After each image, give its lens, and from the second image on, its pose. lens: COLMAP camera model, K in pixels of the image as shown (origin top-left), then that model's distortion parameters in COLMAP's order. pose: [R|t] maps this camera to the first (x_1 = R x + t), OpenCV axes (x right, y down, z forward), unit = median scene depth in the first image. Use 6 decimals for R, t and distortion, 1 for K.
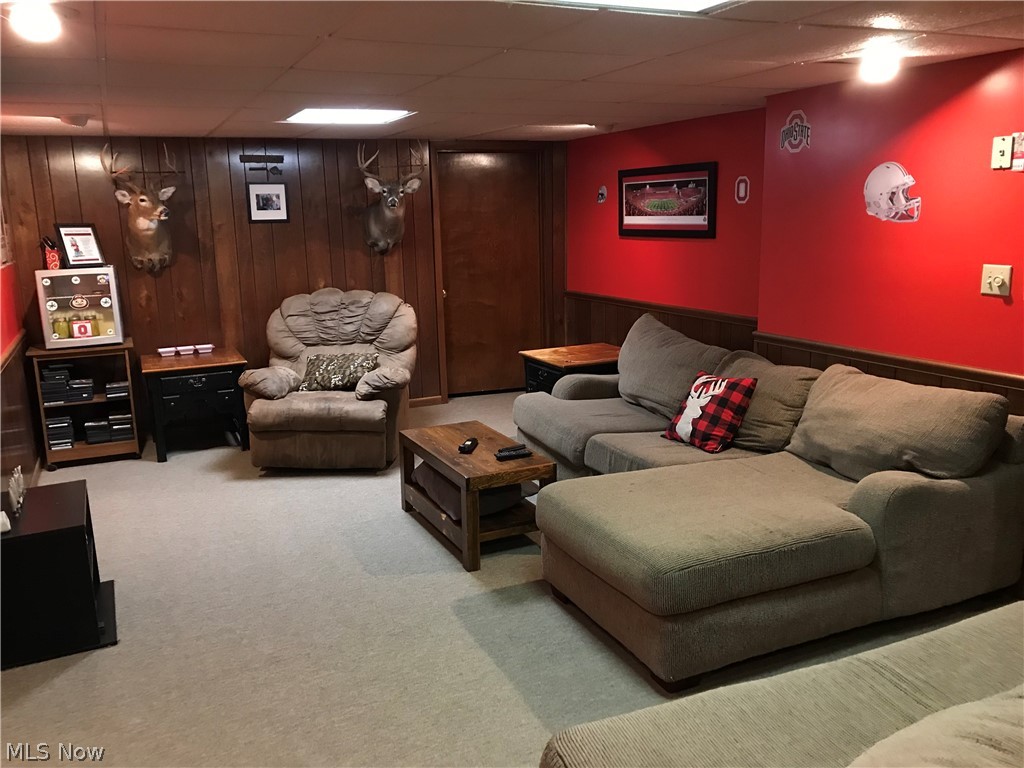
lens RADIAL K [[838.1, 0, 505.4], [0, 838.1, 383.0], [0, 0, 1]] dist [0.009079, -0.011920]
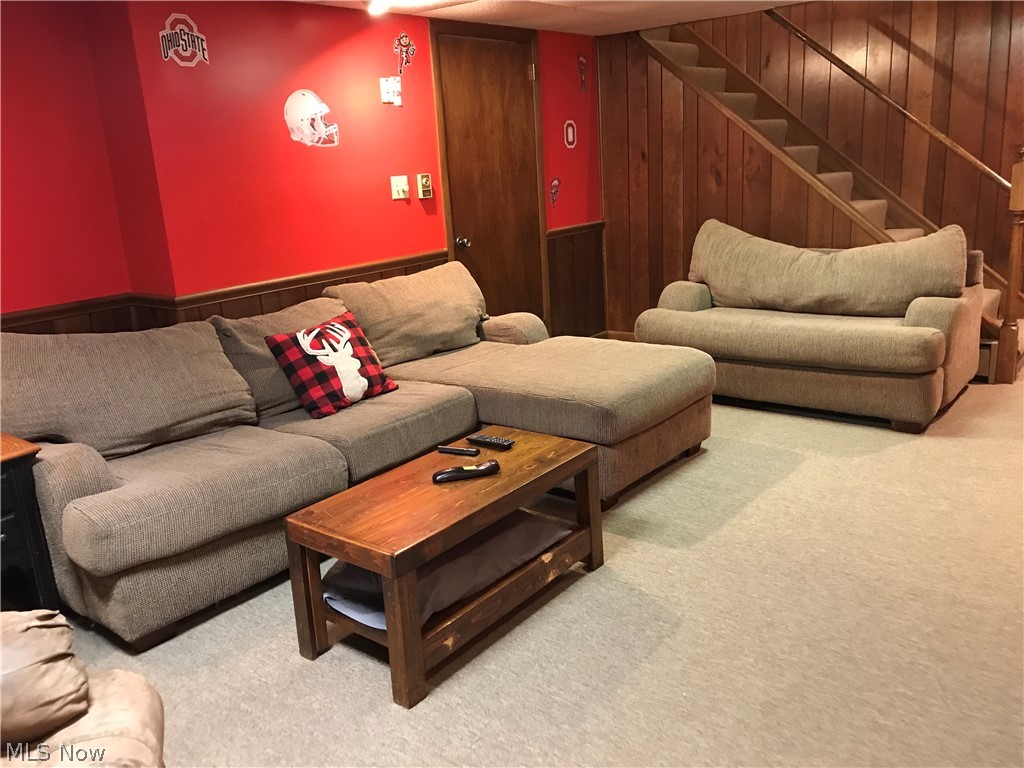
lens RADIAL K [[838.1, 0, 505.4], [0, 838.1, 383.0], [0, 0, 1]] dist [0.009079, -0.011920]
pose [[-0.433061, -0.183397, 0.882510, -0.653202], [0.255415, 0.913983, 0.315274, -0.192905], [-0.864420, 0.361939, -0.348968, 1.279986]]
